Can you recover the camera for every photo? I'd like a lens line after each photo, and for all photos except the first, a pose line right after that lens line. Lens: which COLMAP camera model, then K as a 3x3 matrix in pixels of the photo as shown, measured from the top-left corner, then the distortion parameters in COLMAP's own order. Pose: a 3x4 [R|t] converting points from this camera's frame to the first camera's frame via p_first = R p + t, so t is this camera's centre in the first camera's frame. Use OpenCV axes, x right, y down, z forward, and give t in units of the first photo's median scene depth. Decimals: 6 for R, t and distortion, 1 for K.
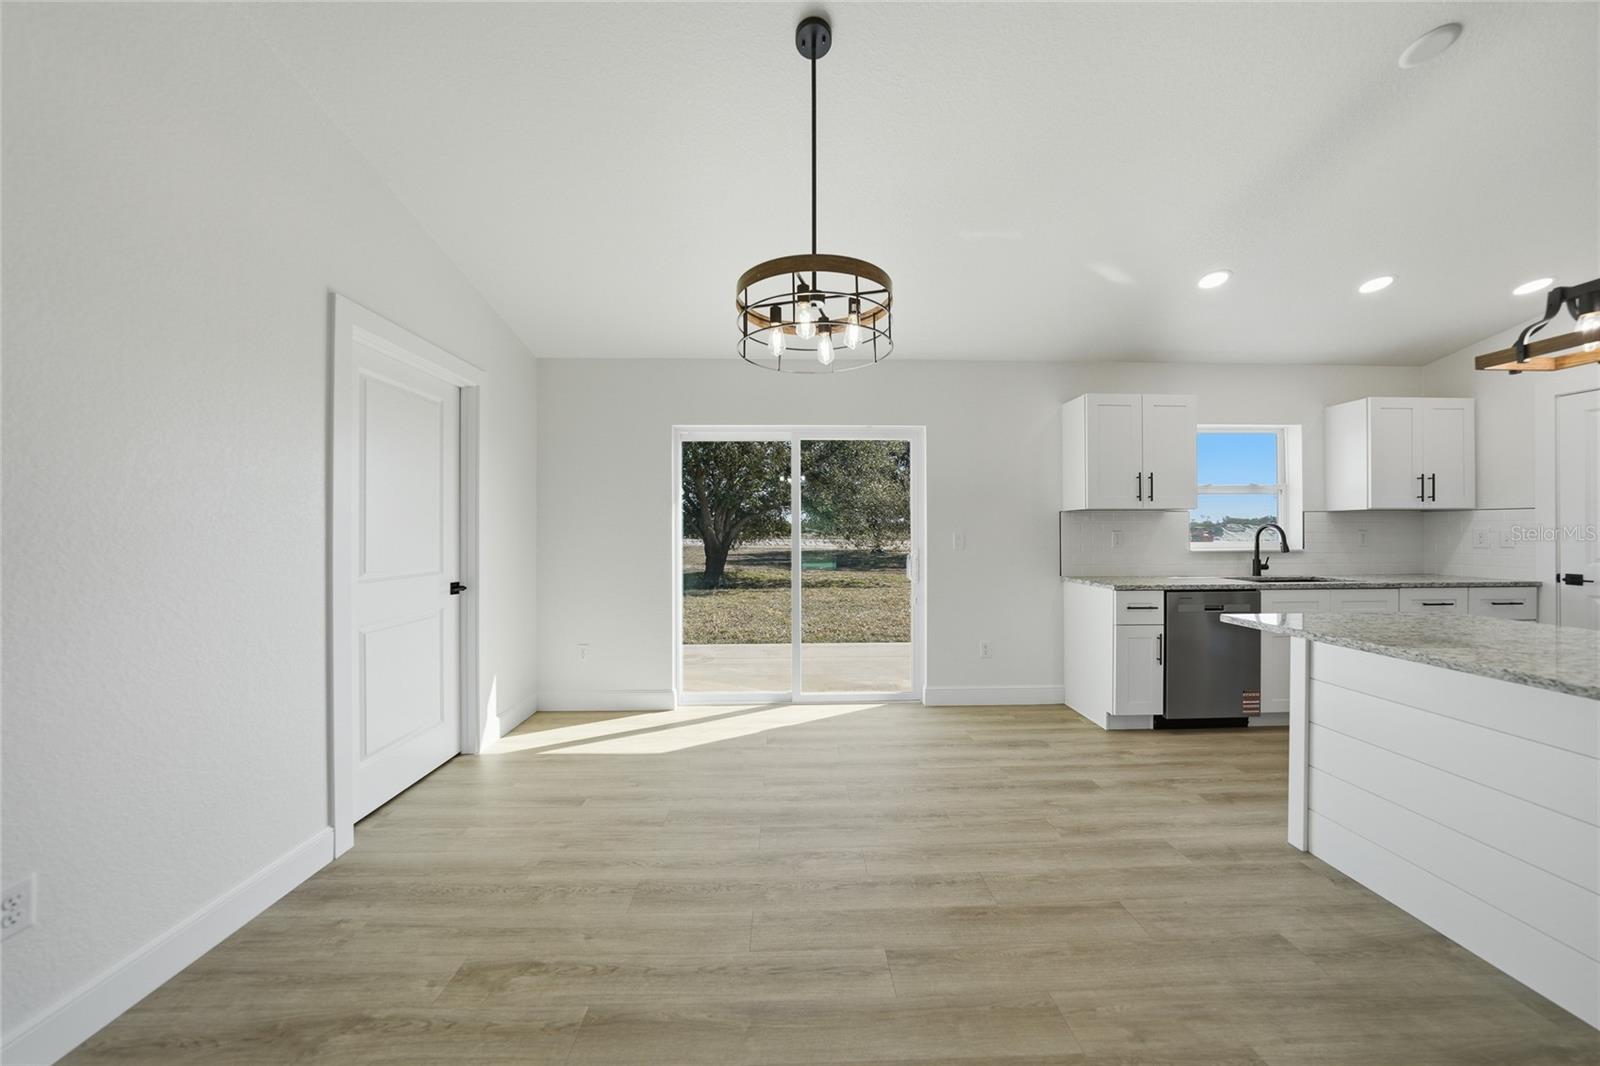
lens RADIAL K [[547.7, 0, 820.1], [0, 547.7, 532.9], [0, 0, 1]] dist [-0.000913, -0.000033]
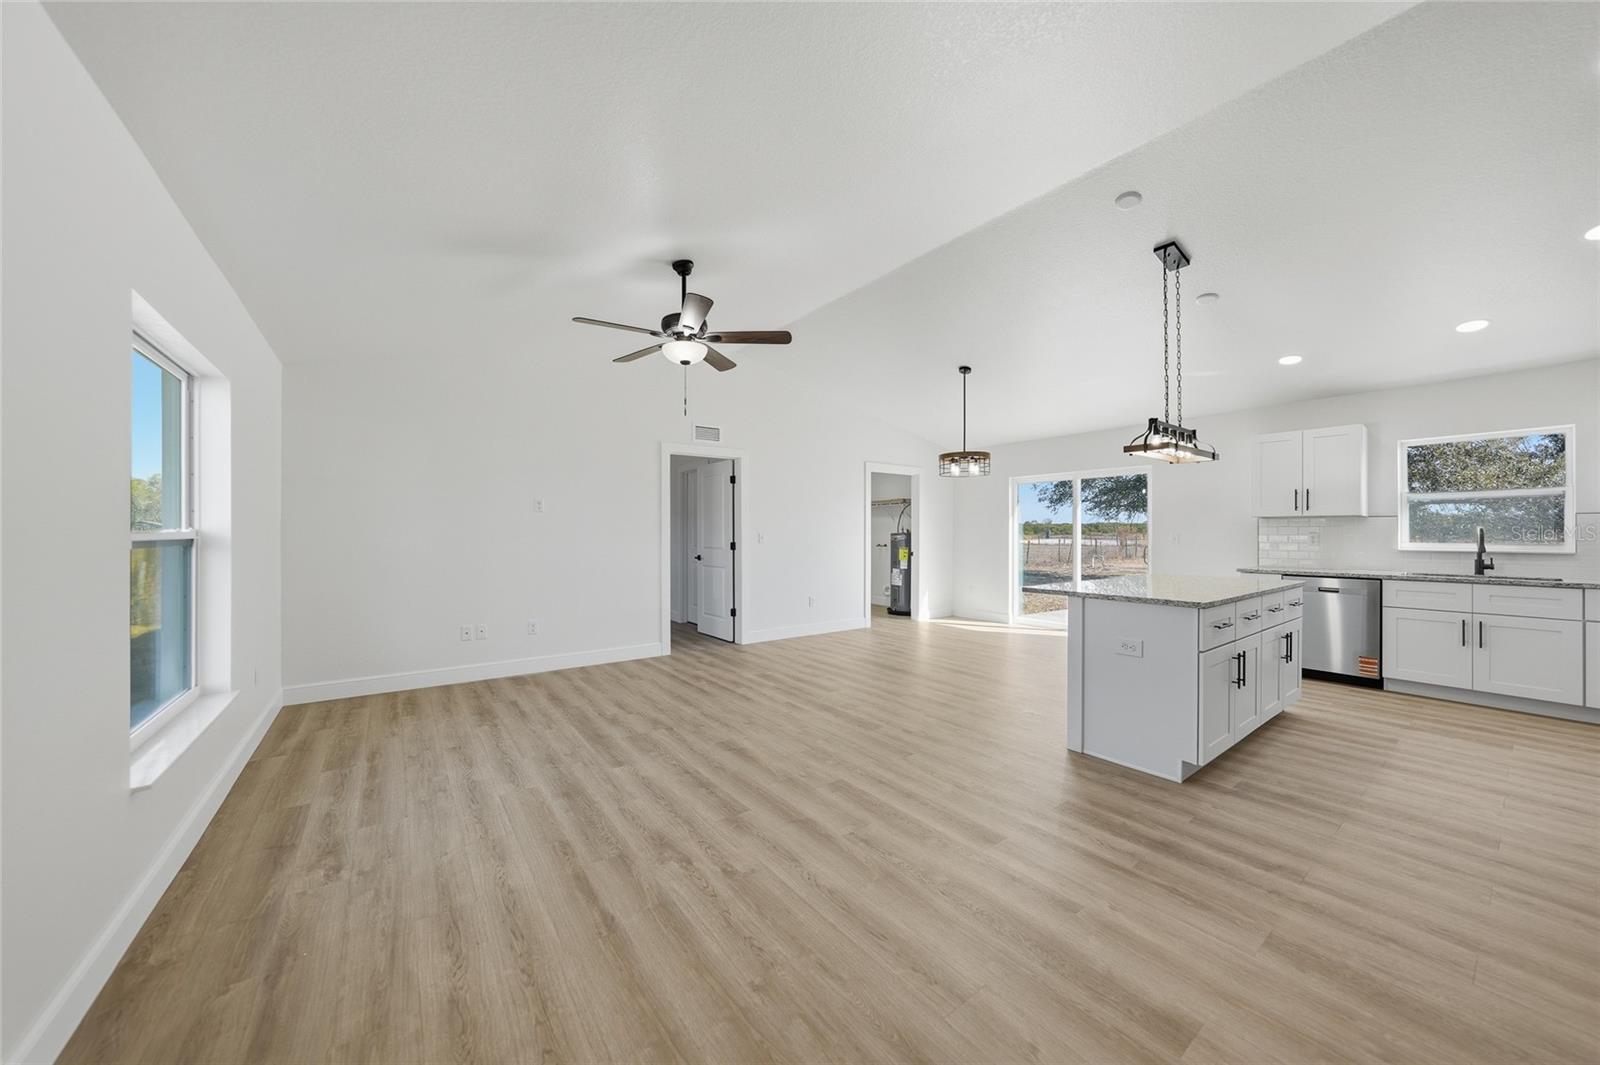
lens RADIAL K [[547.7, 0, 820.1], [0, 547.7, 532.4], [0, 0, 1]] dist [-0.000913, -0.000033]
pose [[0.583782, 0.003875, -0.811901, 0.959402], [-0.006823, 0.999977, -0.000133, 0.004016], [0.811882, 0.005617, 0.583794, -0.709682]]
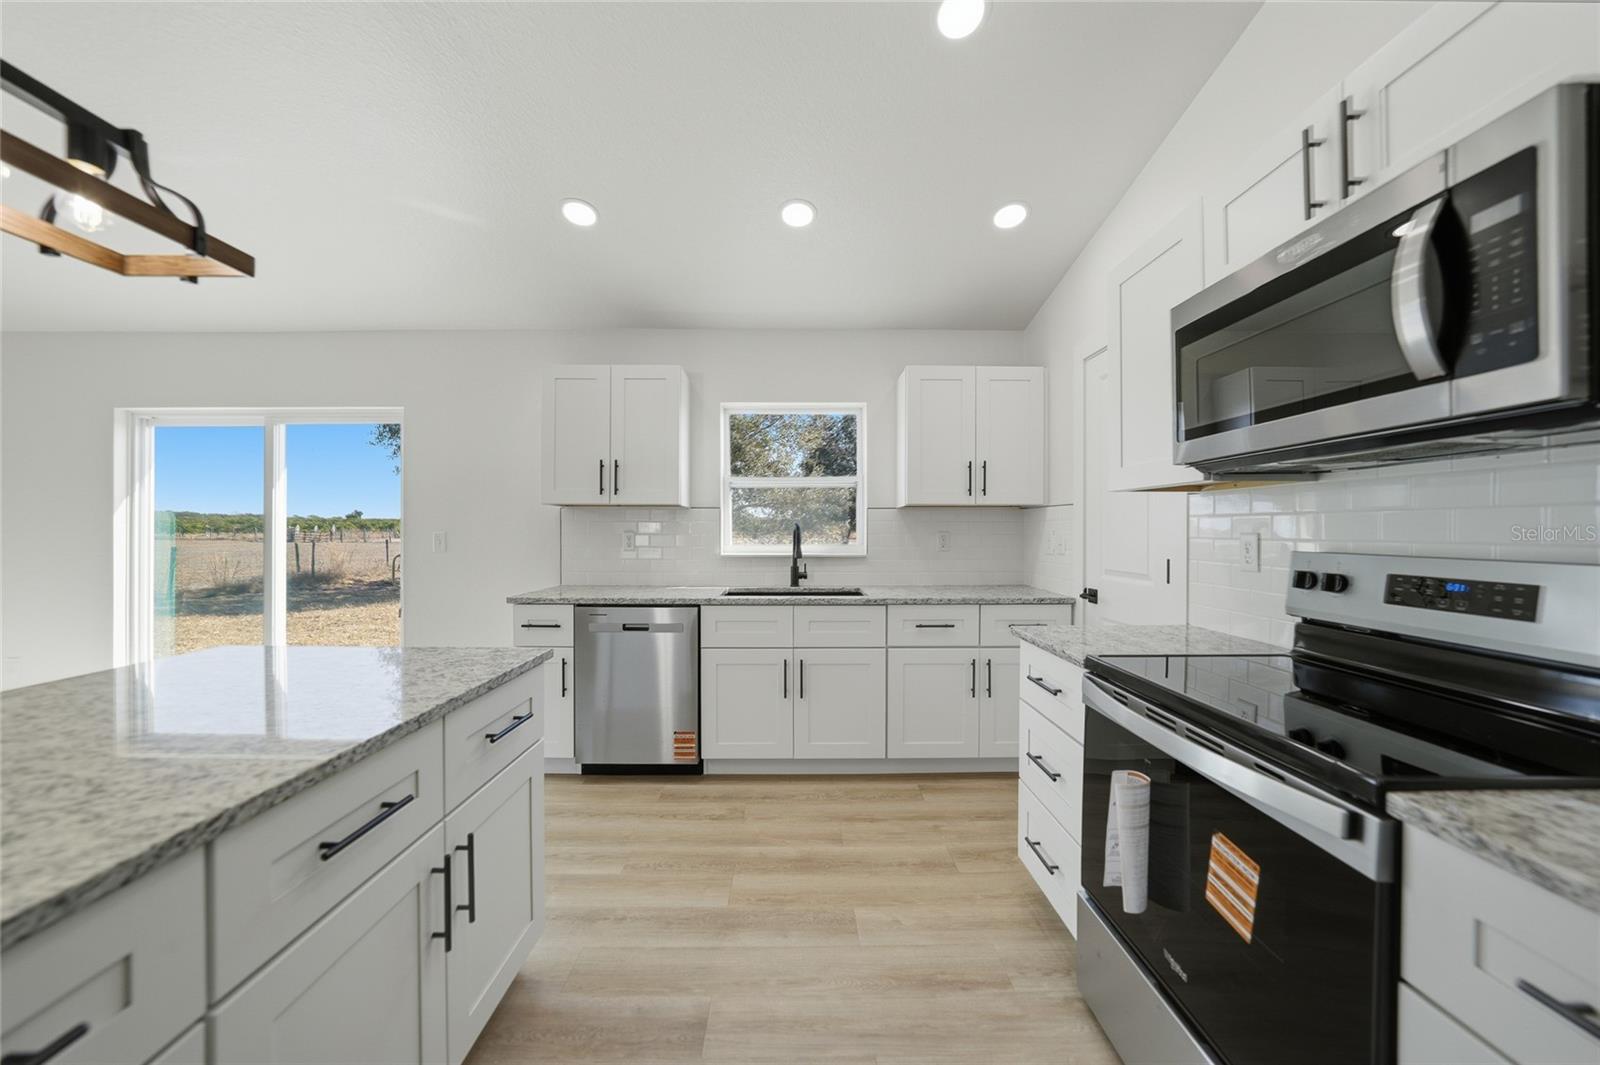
lens RADIAL K [[616.1, 0, 776.3], [0, 616.1, 528.5], [0, 0, 1]] dist [0.000132, -0.000009]
pose [[0.997964, 0.002537, -0.063722, 0.869810], [-0.002816, 0.999987, -0.004279, -0.004401], [0.063710, 0.004449, 0.997959, 0.091709]]
